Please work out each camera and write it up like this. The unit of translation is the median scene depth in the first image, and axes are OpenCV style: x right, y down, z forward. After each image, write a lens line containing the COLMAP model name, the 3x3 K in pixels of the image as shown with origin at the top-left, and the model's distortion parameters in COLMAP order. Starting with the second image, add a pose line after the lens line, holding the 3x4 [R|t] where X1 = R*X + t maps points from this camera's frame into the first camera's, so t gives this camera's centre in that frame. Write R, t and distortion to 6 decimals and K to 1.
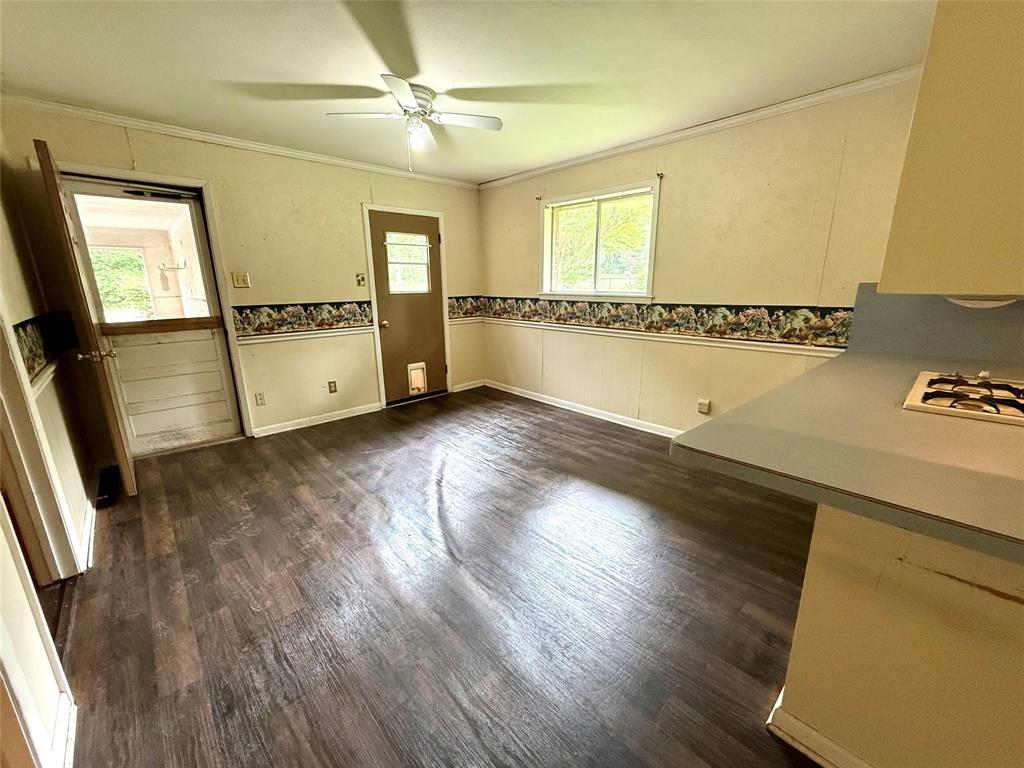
lens RADIAL K [[408.3, 0, 509.2], [0, 408.3, 385.9], [0, 0, 1]] dist [0.001550, 0.000260]
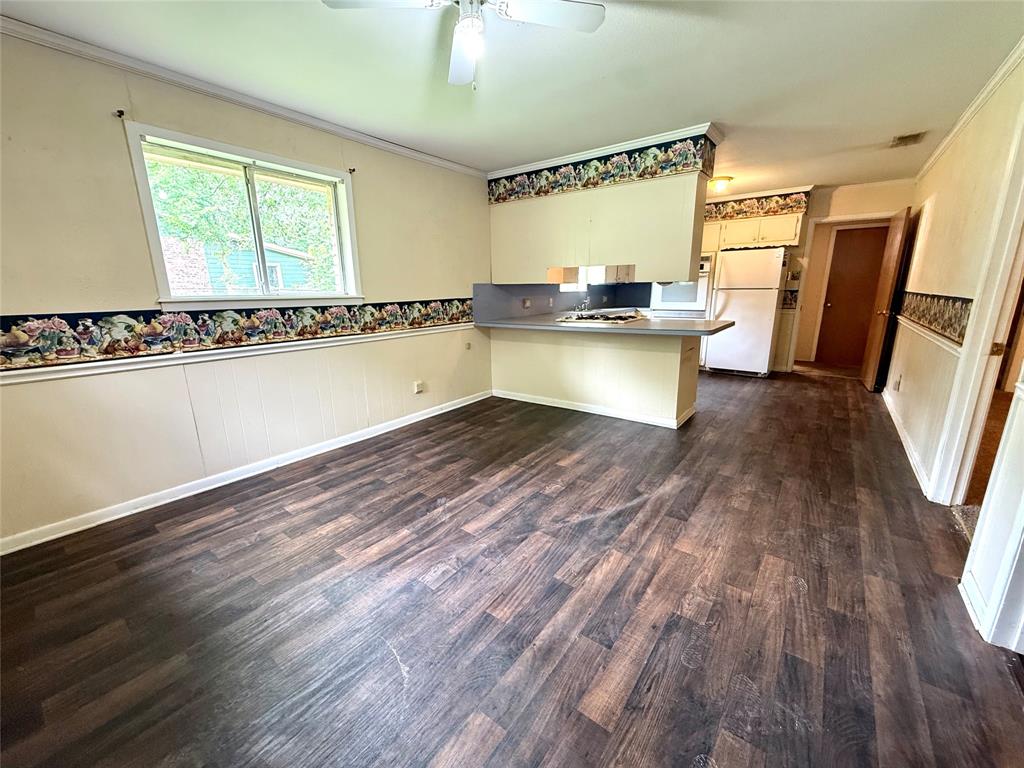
lens RADIAL K [[409.9, 0, 512.0], [0, 409.9, 384.0], [0, 0, 1]] dist [0.024938, 0.000079]
pose [[-0.171988, -0.224057, 0.959280, -0.677050], [0.246385, 0.933057, 0.262106, -0.191732], [-0.953790, 0.281431, -0.105270, 0.812102]]
